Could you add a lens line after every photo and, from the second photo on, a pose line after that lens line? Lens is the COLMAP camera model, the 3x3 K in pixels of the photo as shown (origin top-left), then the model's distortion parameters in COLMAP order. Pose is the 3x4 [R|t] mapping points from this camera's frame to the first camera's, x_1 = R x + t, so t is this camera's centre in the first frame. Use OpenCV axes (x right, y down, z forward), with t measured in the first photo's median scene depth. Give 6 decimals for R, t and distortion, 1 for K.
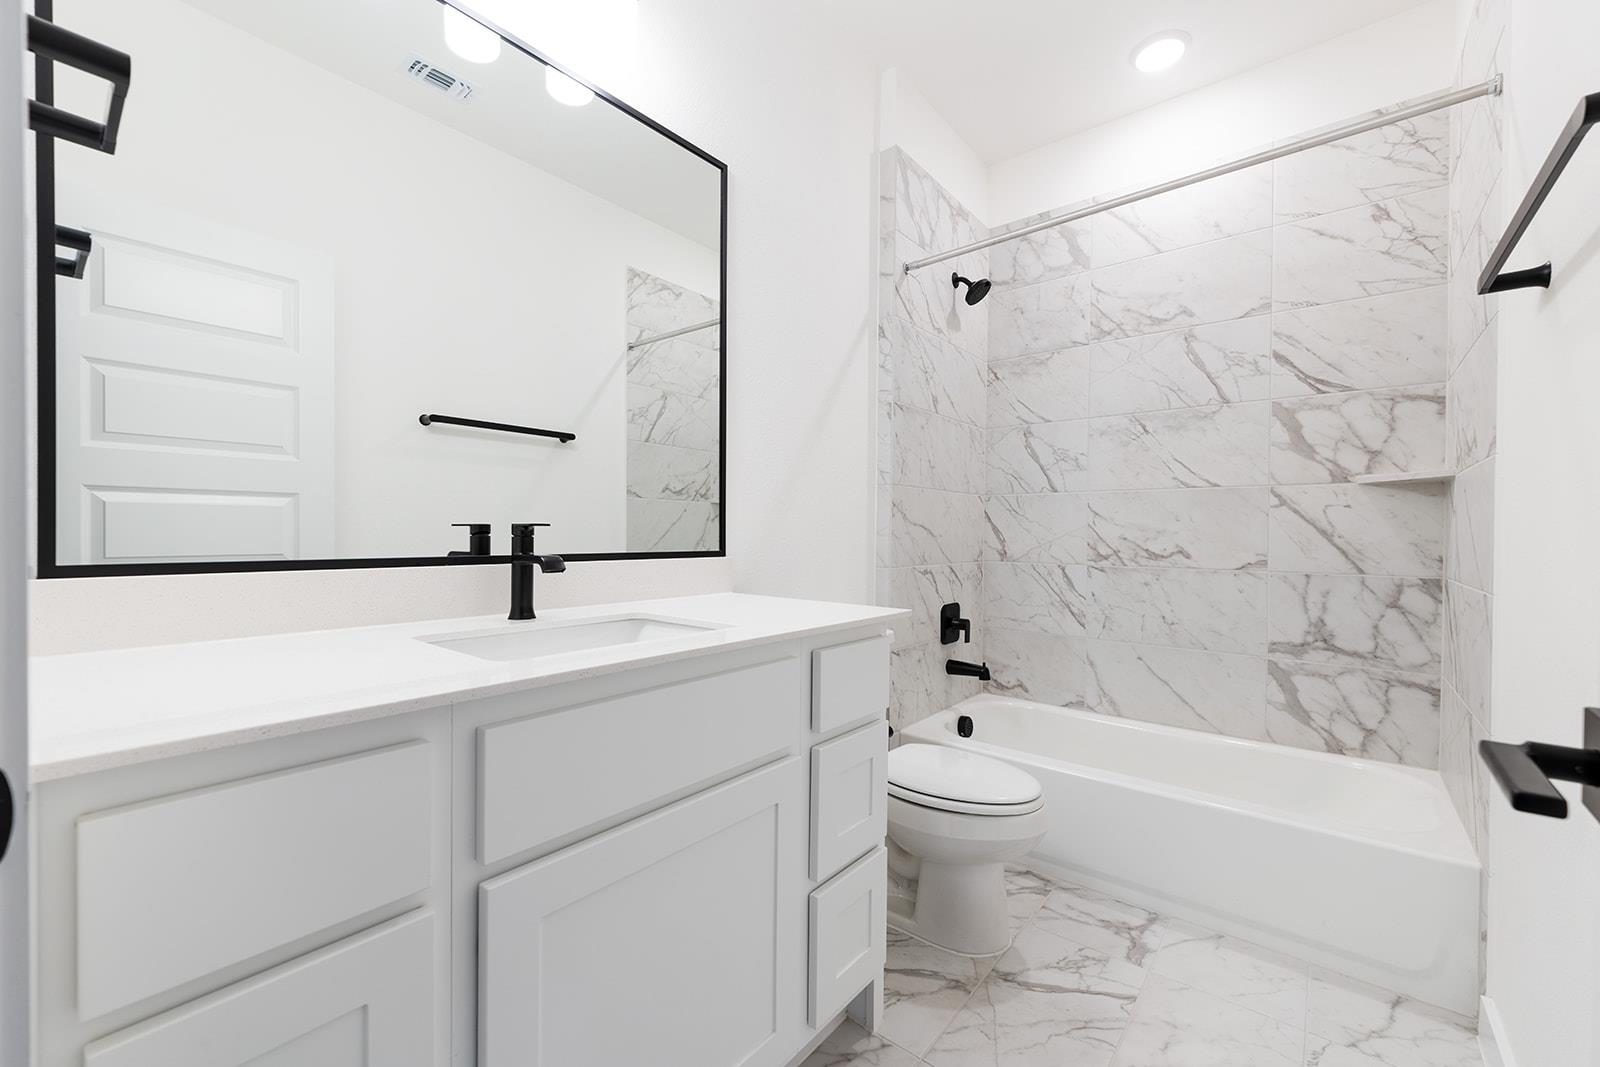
lens RADIAL K [[658.8, 0, 800.0], [0, 658.8, 533.5], [0, 0, 1]] dist [0.000354, -0.000018]
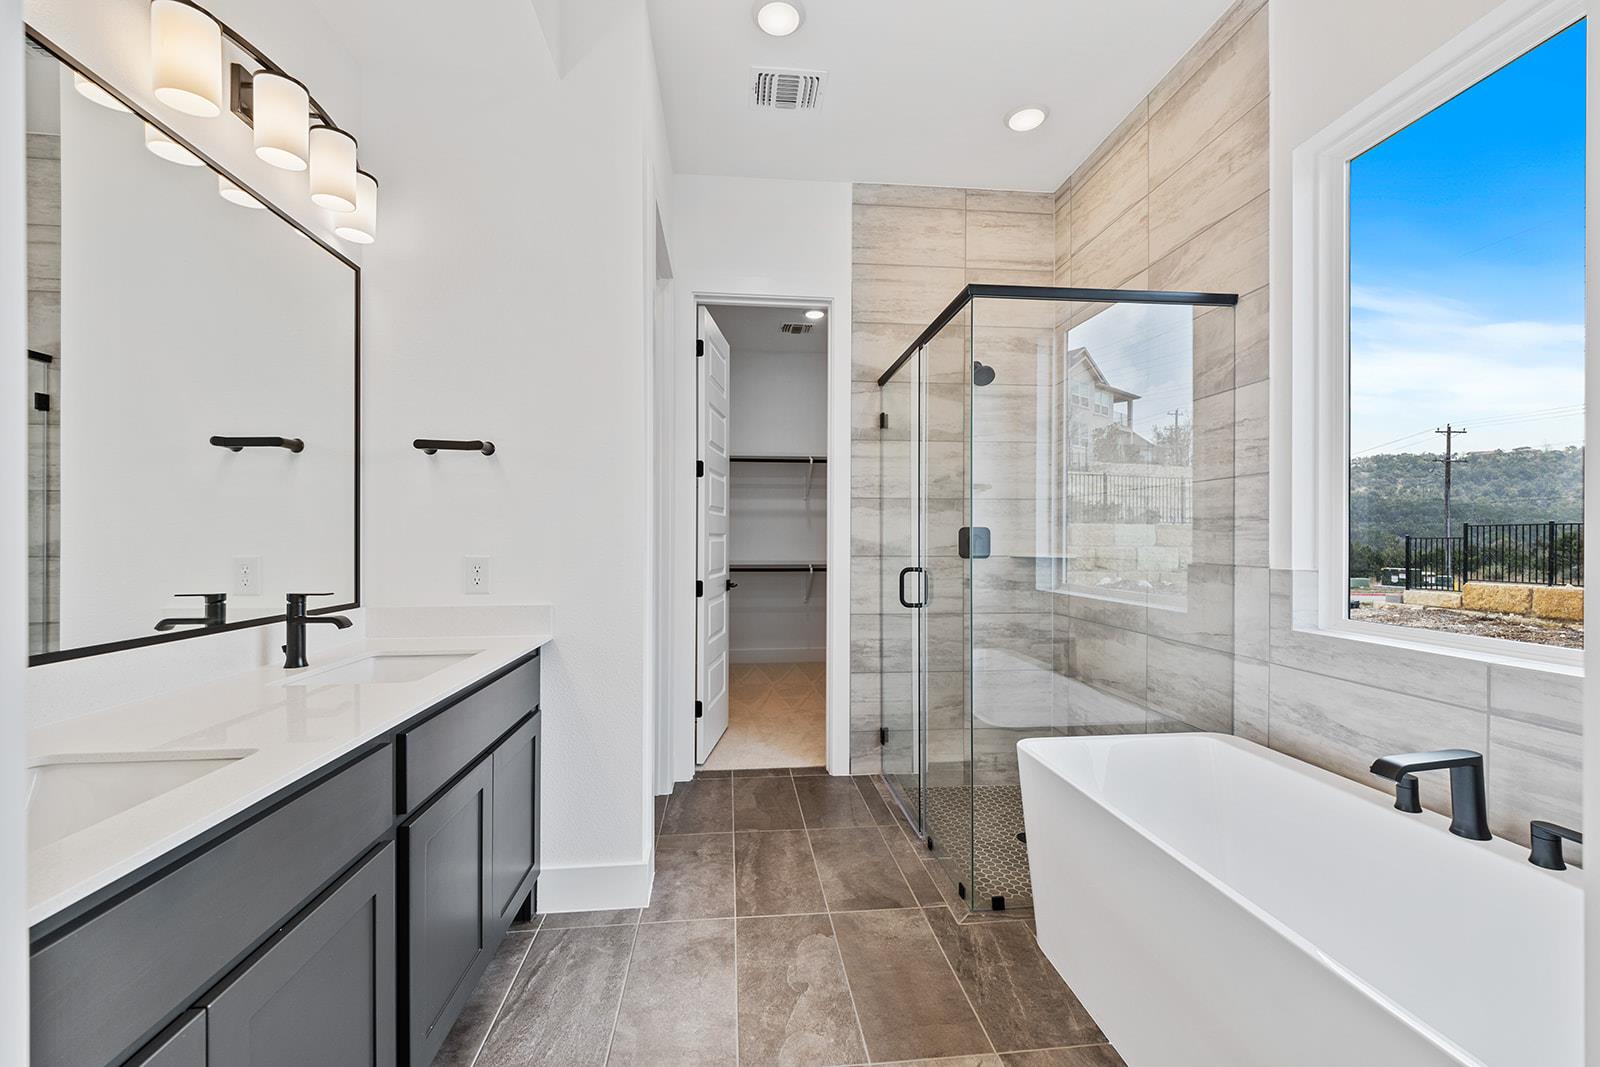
lens RADIAL K [[658.8, 0, 800.0], [0, 658.8, 533.5], [0, 0, 1]] dist [0.000354, -0.000018]
pose [[0.694496, 0.001763, 0.719494, -0.667374], [-0.004714, 0.999987, 0.002100, -0.142628], [-0.719481, -0.004850, 0.694495, -0.631476]]
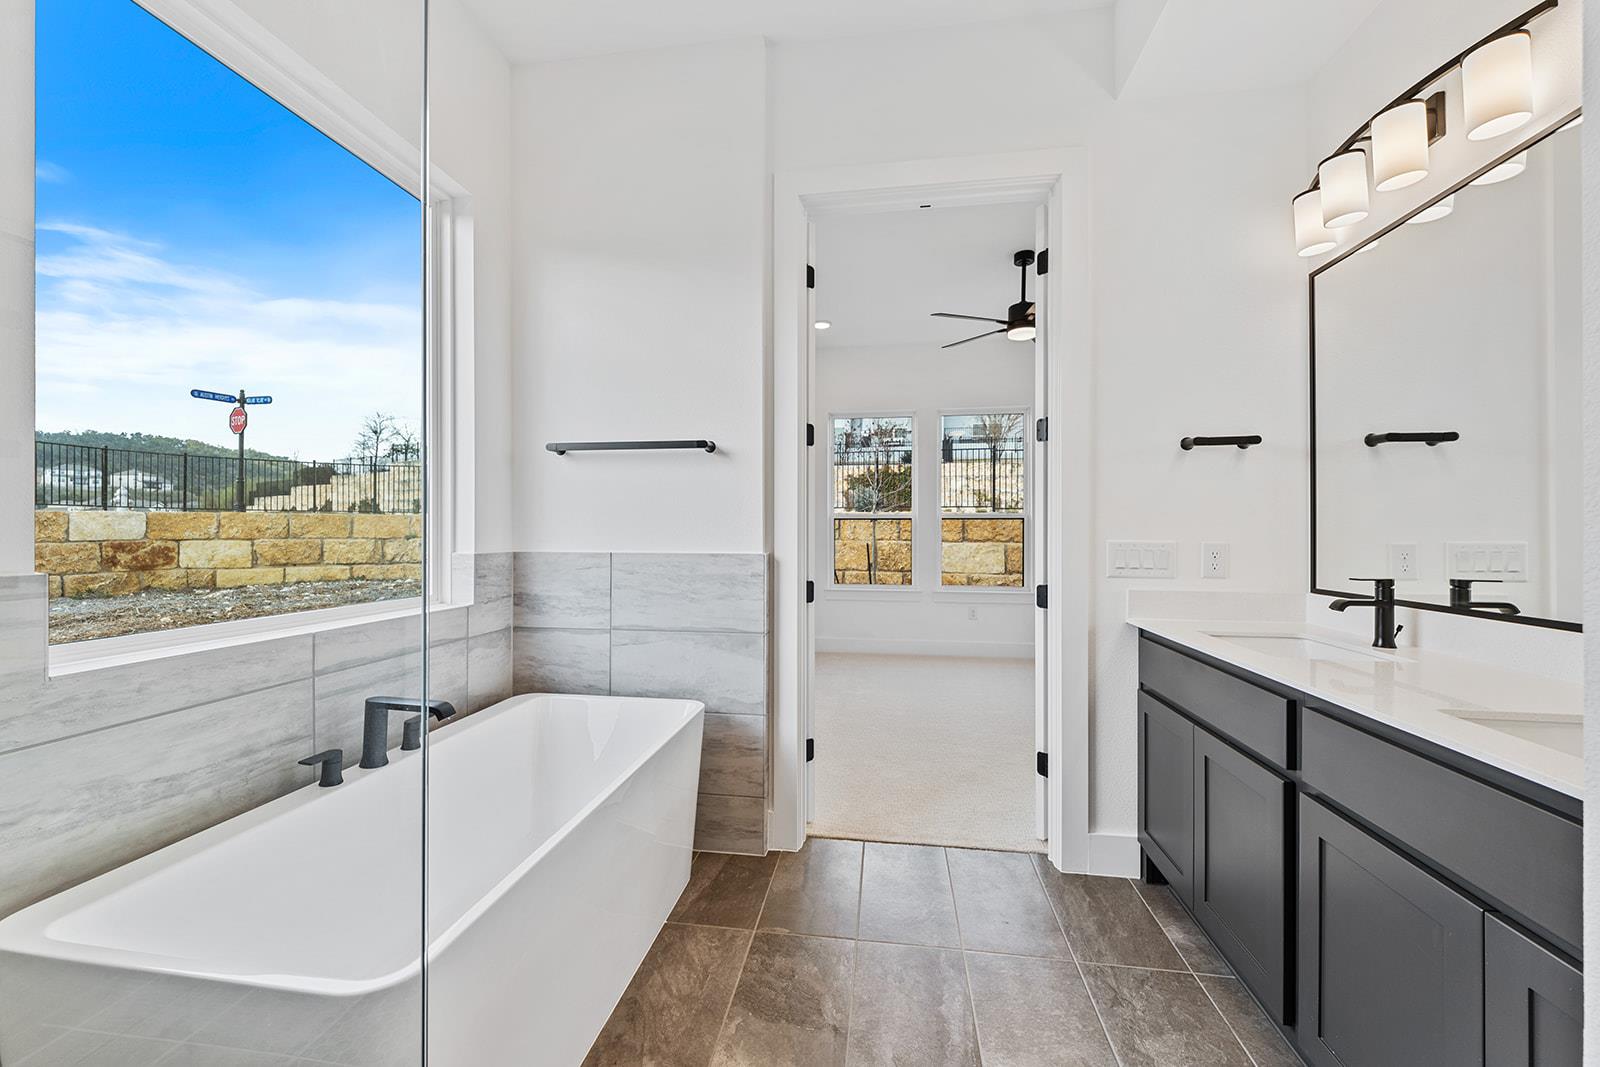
lens RADIAL K [[640.1, 0, 800.0], [0, 640.1, 533.5], [0, 0, 1]] dist [0.000108, -0.000005]
pose [[-0.858945, -0.002401, -0.512063, 1.310619], [0.007956, 0.999806, -0.018032, -0.095794], [0.512007, -0.019562, -0.858759, 1.523066]]
